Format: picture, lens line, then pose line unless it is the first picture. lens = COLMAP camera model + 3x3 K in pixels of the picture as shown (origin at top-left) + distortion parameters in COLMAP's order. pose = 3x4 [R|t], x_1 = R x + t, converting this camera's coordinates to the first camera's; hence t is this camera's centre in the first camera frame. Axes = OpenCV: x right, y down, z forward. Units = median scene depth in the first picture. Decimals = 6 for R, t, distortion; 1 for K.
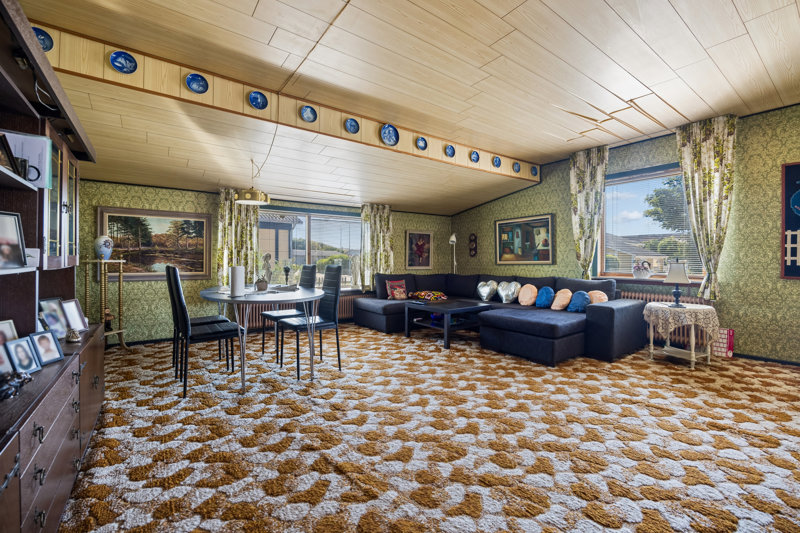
lens RADIAL K [[337.0, 0, 402.9], [0, 337.0, 257.3], [0, 0, 1]] dist [-0.017210, 0.000046]
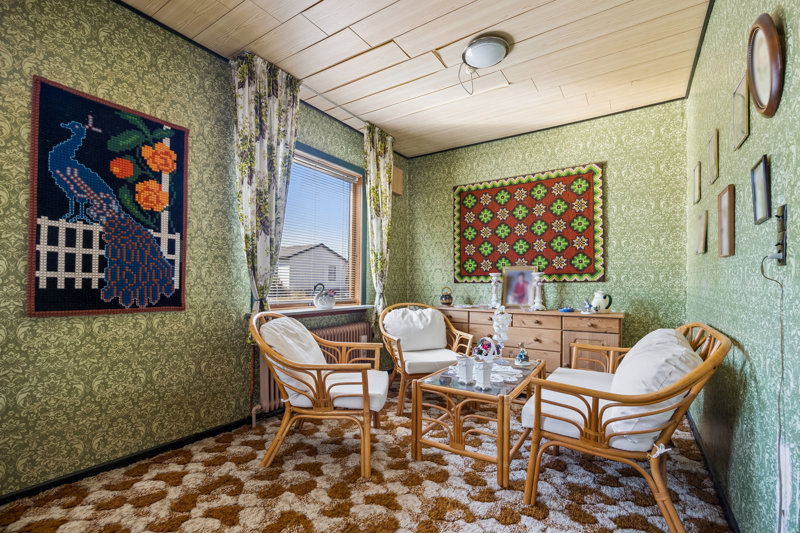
lens RADIAL K [[351.1, 0, 399.4], [0, 351.1, 290.1], [0, 0, 1]] dist [-0.016877, 0.000080]
pose [[-0.342162, -0.019298, 0.939443, 0.371332], [-0.019781, 0.999715, 0.013332, 0.006846], [-0.939433, -0.014022, -0.342446, 0.491486]]
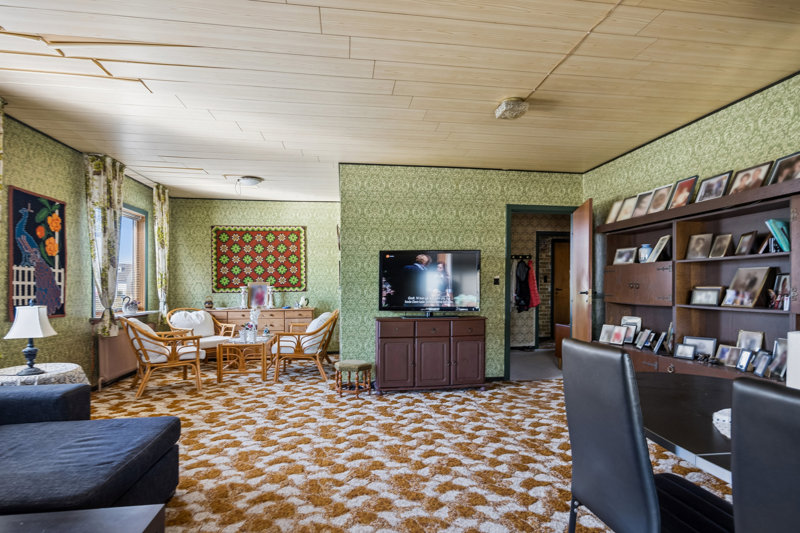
lens RADIAL K [[426.6, 0, 412.5], [0, 426.6, 273.5], [0, 0, 1]] dist [0.001711, 0.000257]
pose [[-0.890069, 0.012549, 0.455654, -0.188779], [-0.005894, 0.999221, -0.039032, -0.015696], [-0.455788, -0.037426, -0.889301, 1.098589]]
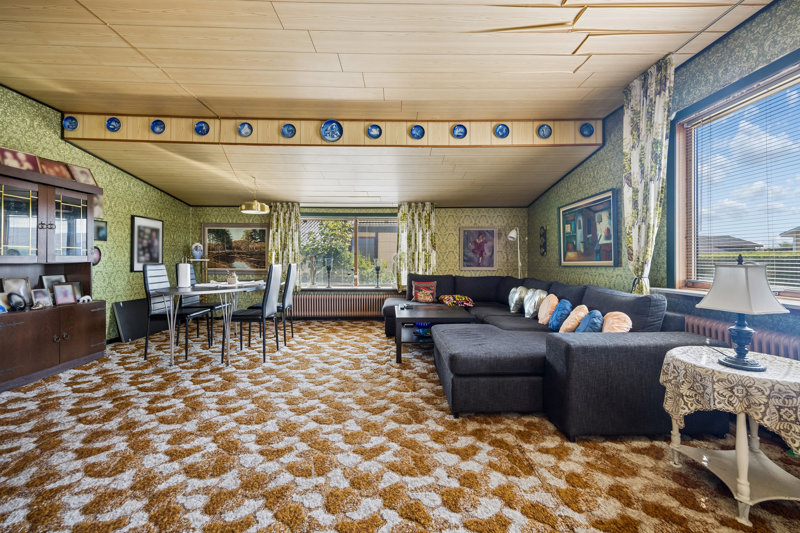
lens RADIAL K [[314.0, 0, 401.3], [0, 314.0, 256.3], [0, 0, 1]] dist [0.002565, 0.000125]
pose [[0.820745, -0.005447, -0.571269, 0.537480], [0.002647, 0.999980, -0.005732, 0.004567], [0.571289, 0.003192, 0.820743, 0.309799]]
